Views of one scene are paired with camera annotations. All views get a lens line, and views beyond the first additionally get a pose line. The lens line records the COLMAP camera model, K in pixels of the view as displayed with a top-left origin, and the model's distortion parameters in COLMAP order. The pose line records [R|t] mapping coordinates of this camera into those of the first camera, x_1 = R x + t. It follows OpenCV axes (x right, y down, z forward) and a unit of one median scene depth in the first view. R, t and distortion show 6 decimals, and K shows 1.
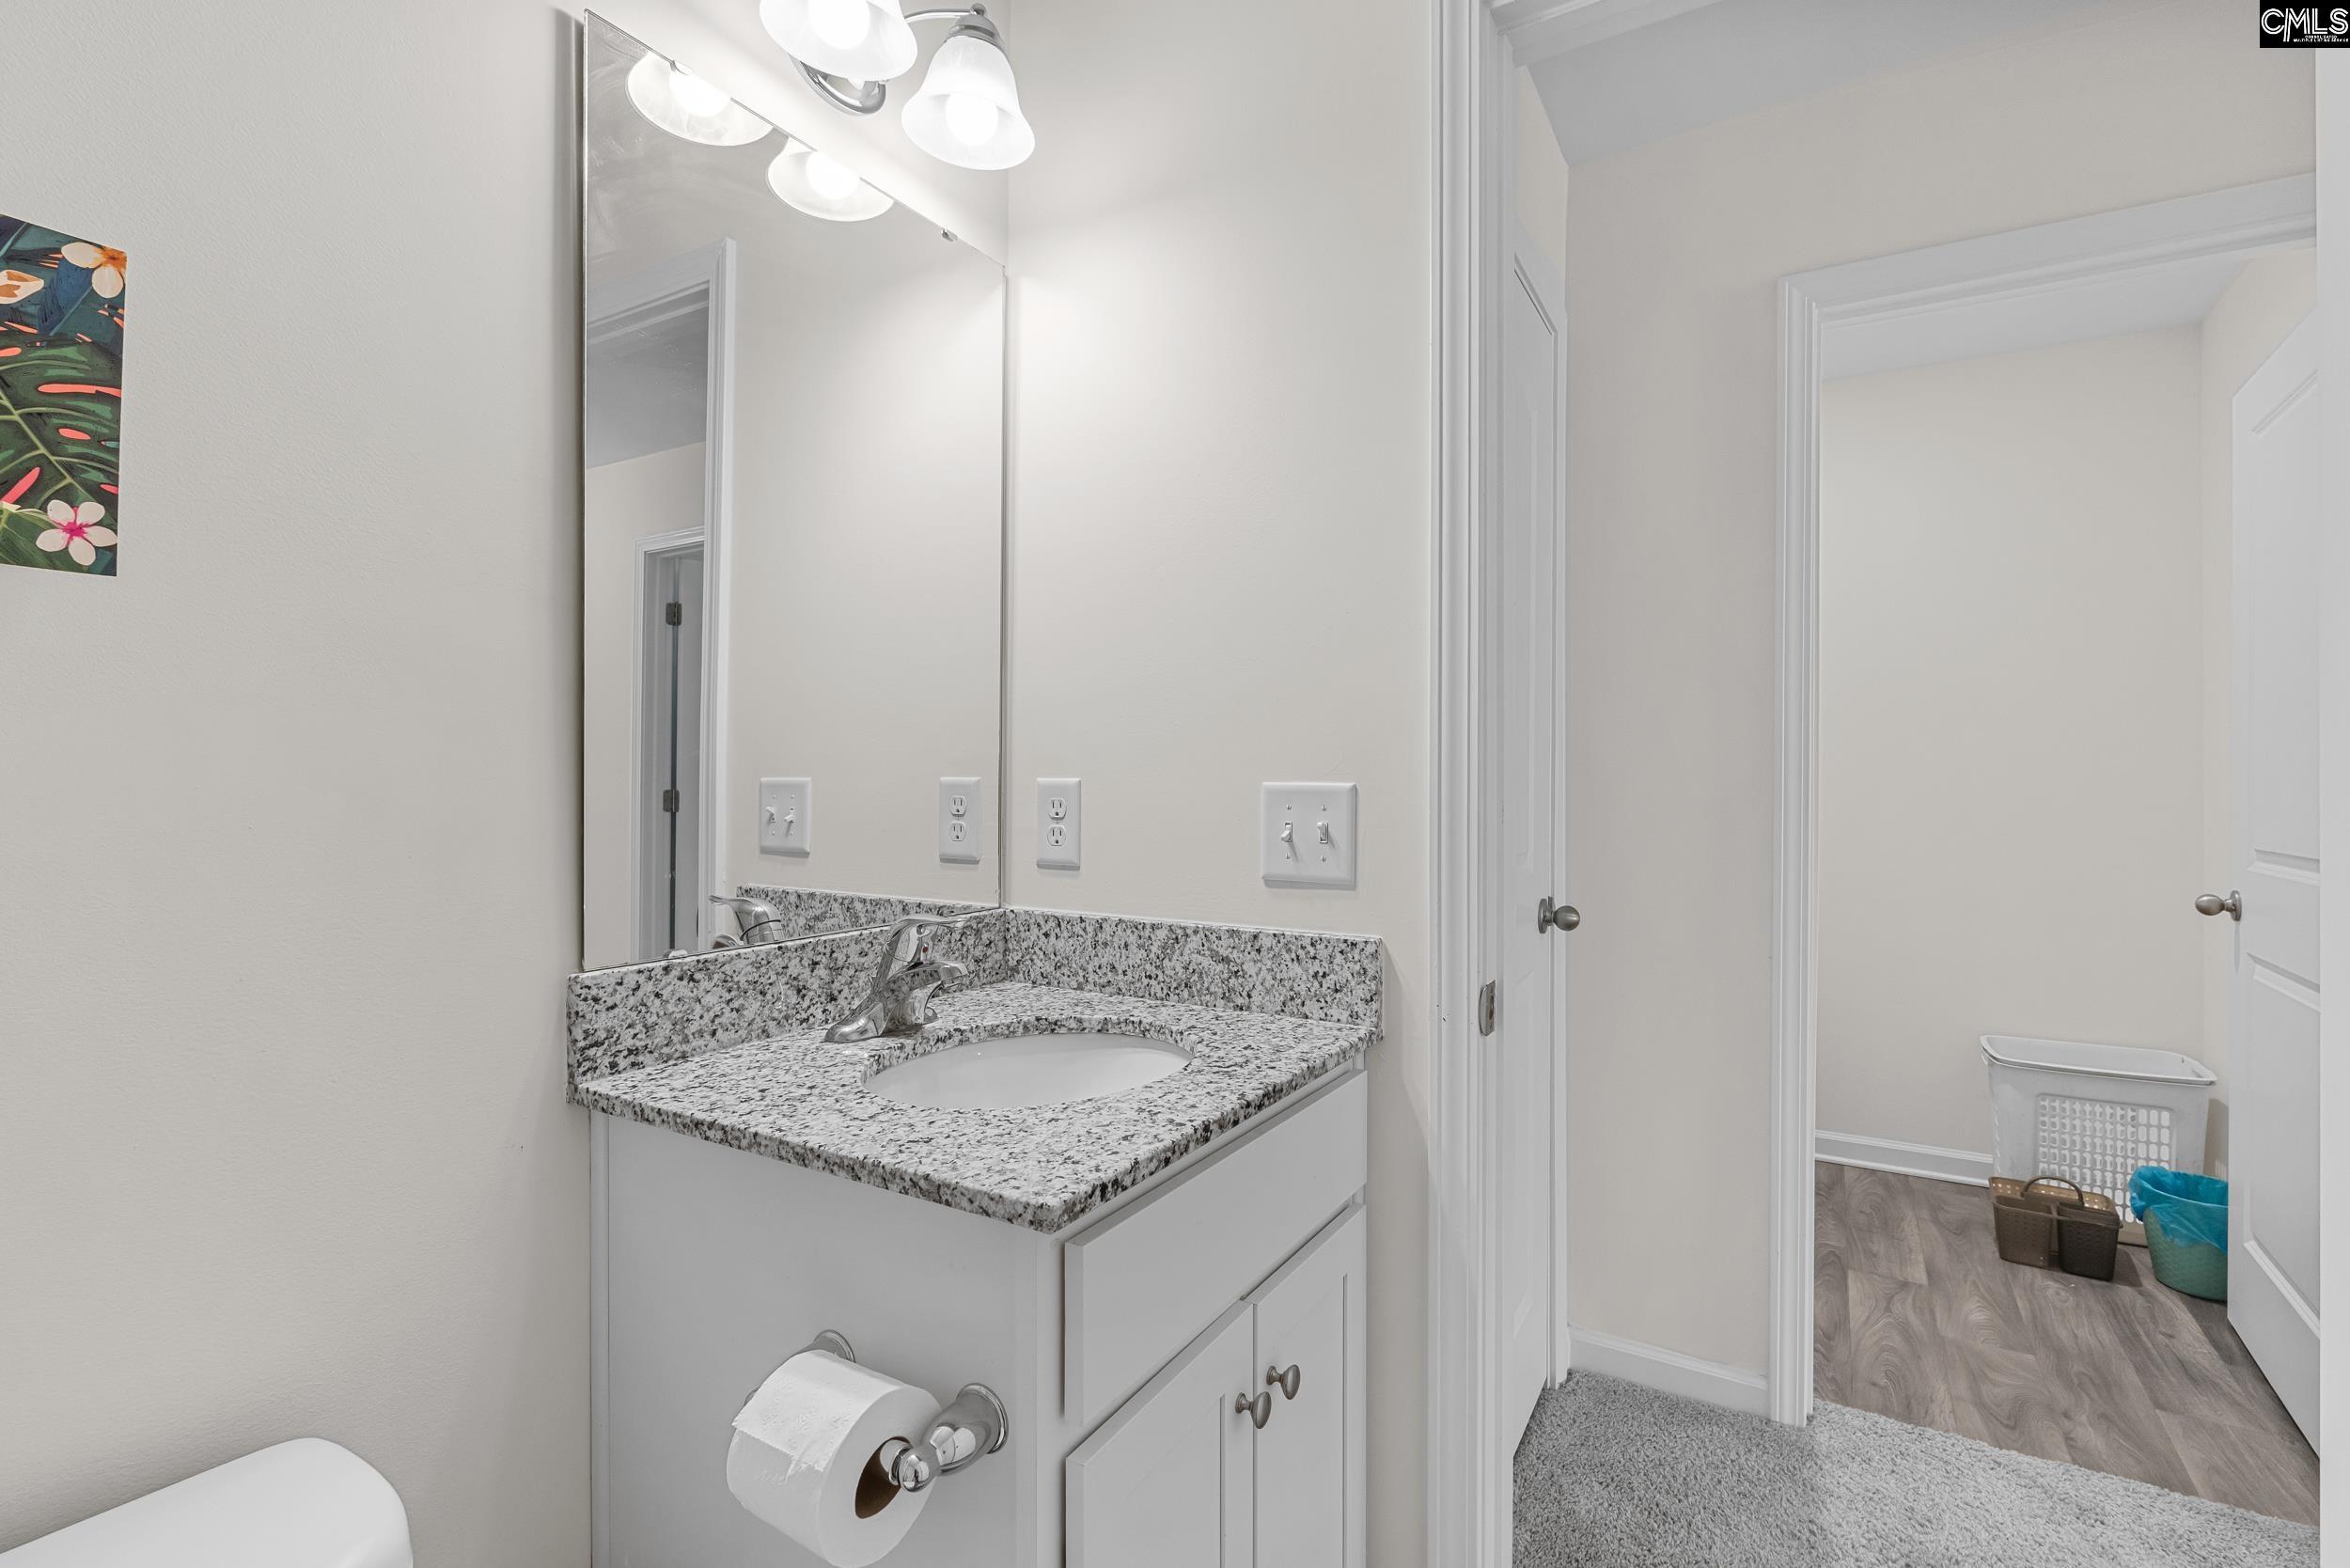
lens RADIAL K [[1085.6, 0, 1177.4], [0, 1085.6, 782.3], [0, 0, 1]] dist [-0.007333, 0.000046]
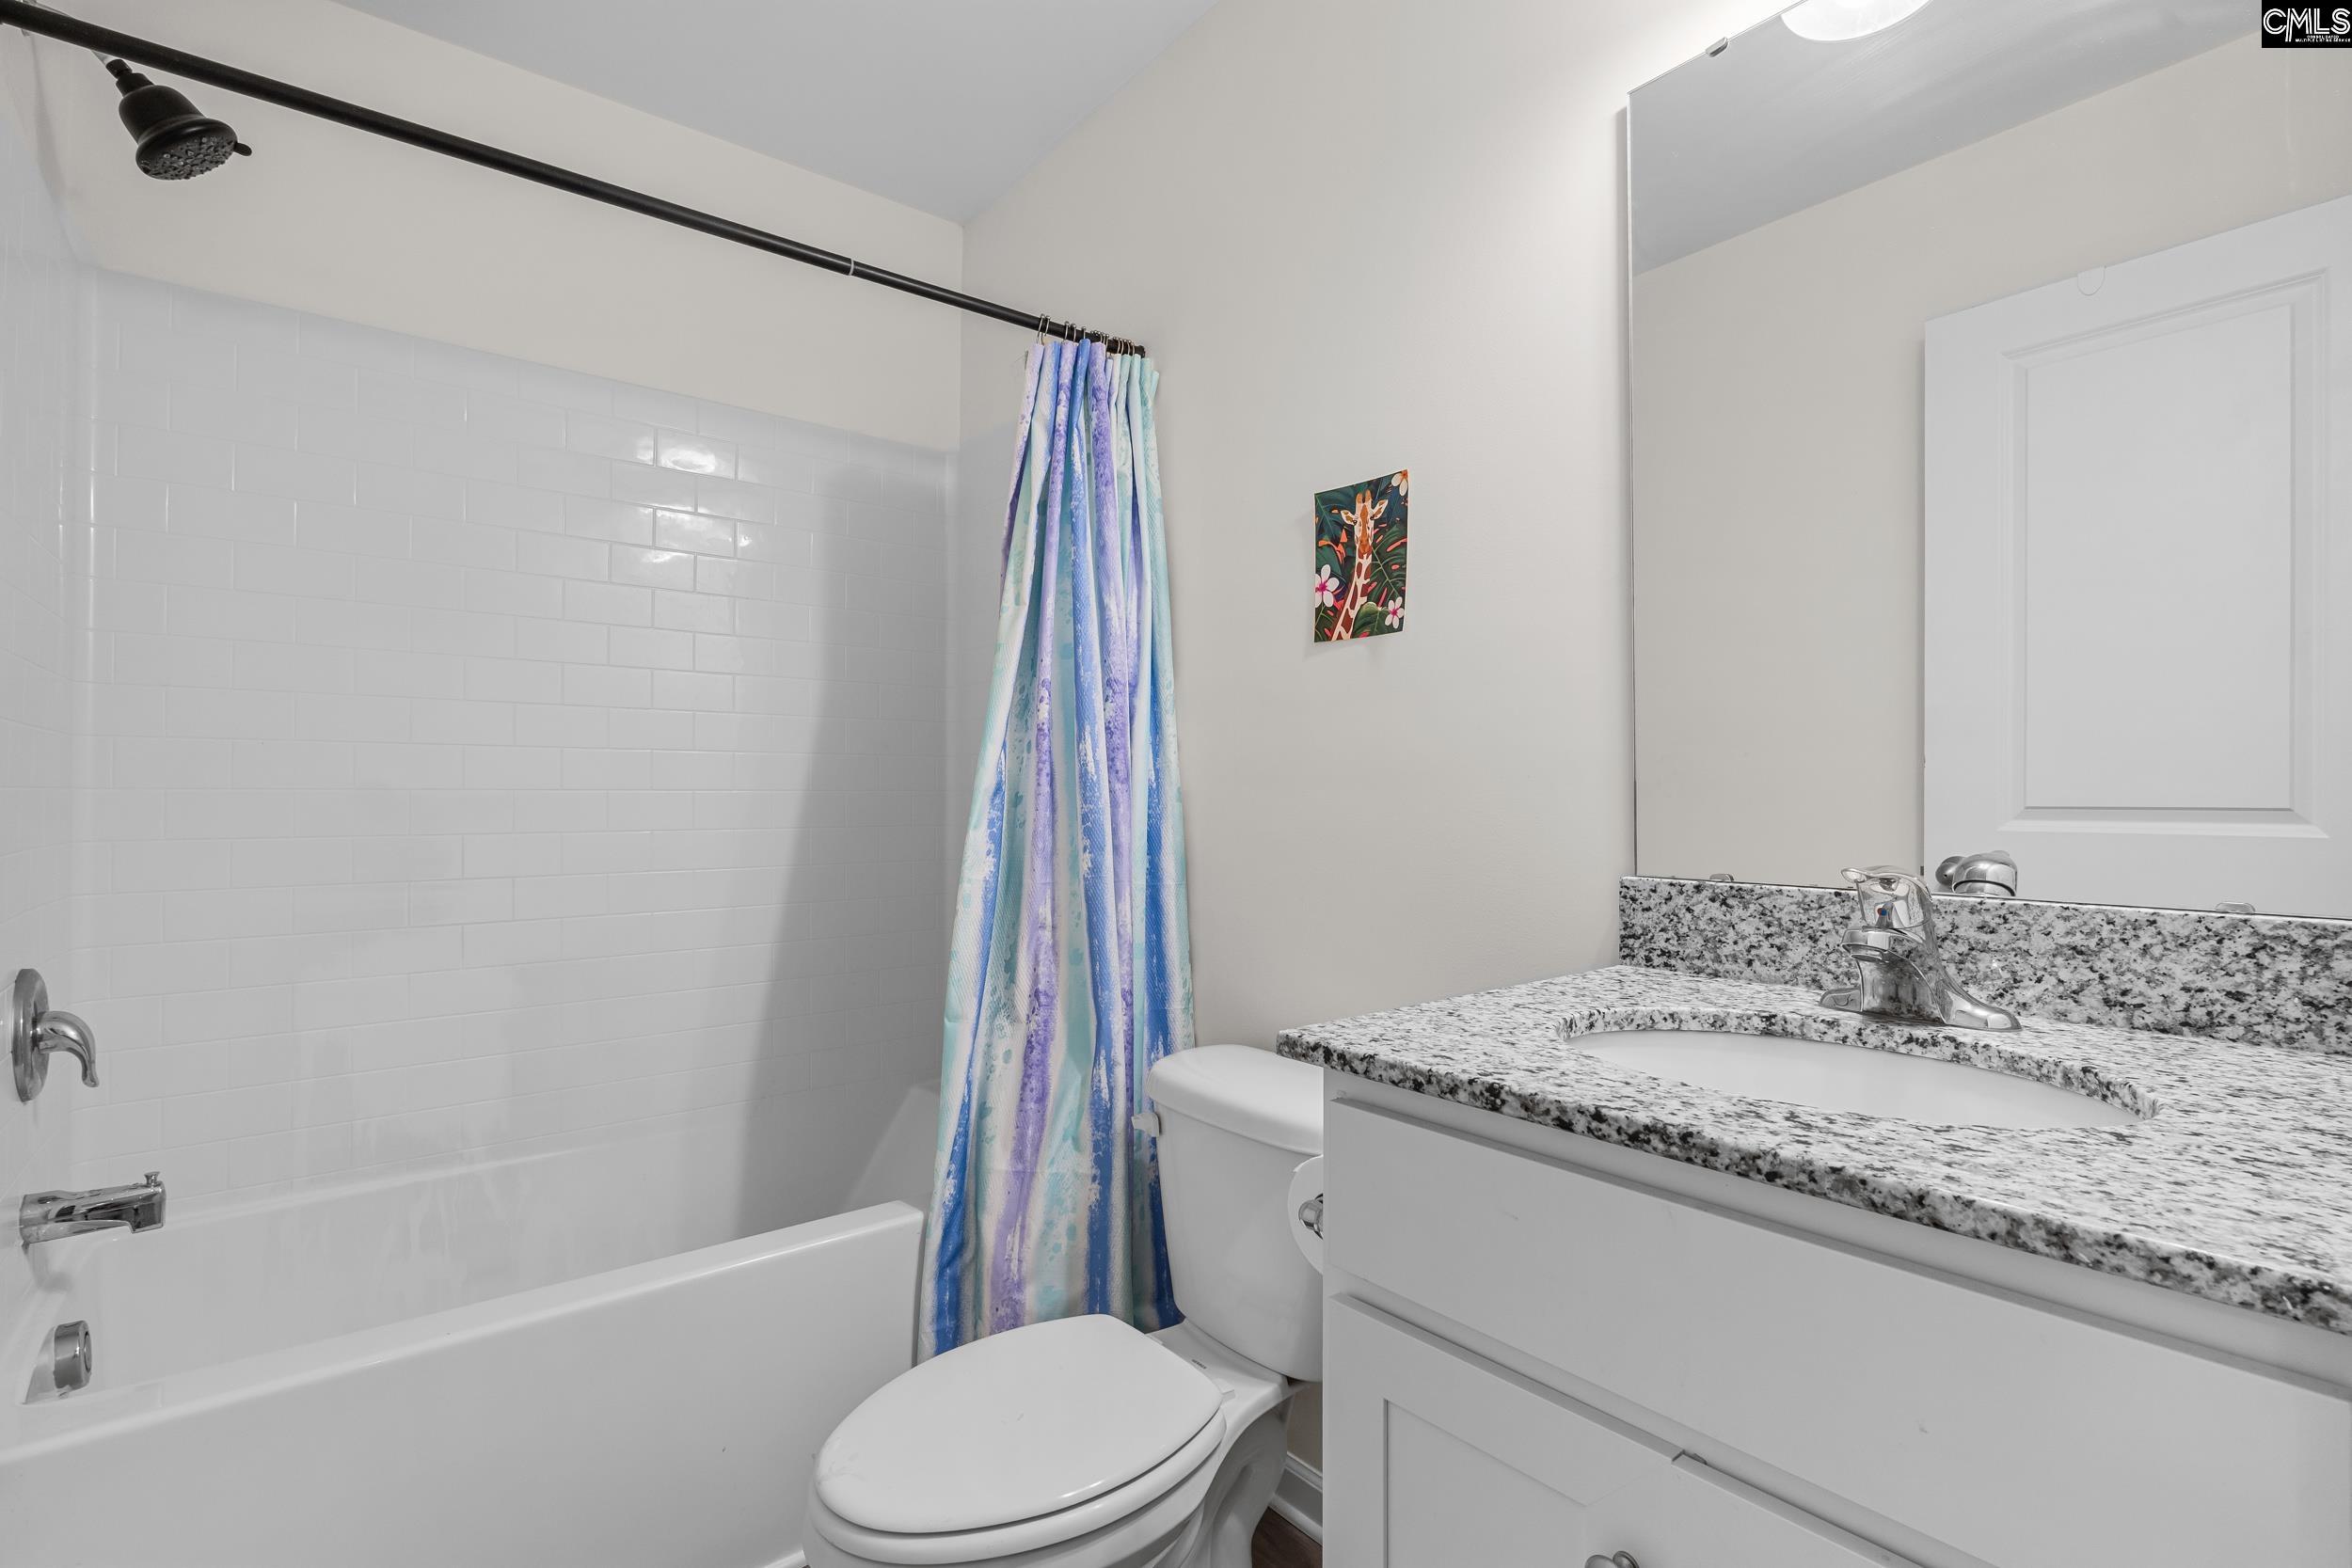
lens RADIAL K [[1086.4, 0, 1188.2], [0, 1086.4, 783.6], [0, 0, 1]] dist [-0.007333, 0.000046]
pose [[-0.338554, -0.014743, -0.940831, 0.732362], [-0.005301, 0.999891, -0.013761, 0.086648], [0.940932, 0.000328, -0.338596, 0.897474]]
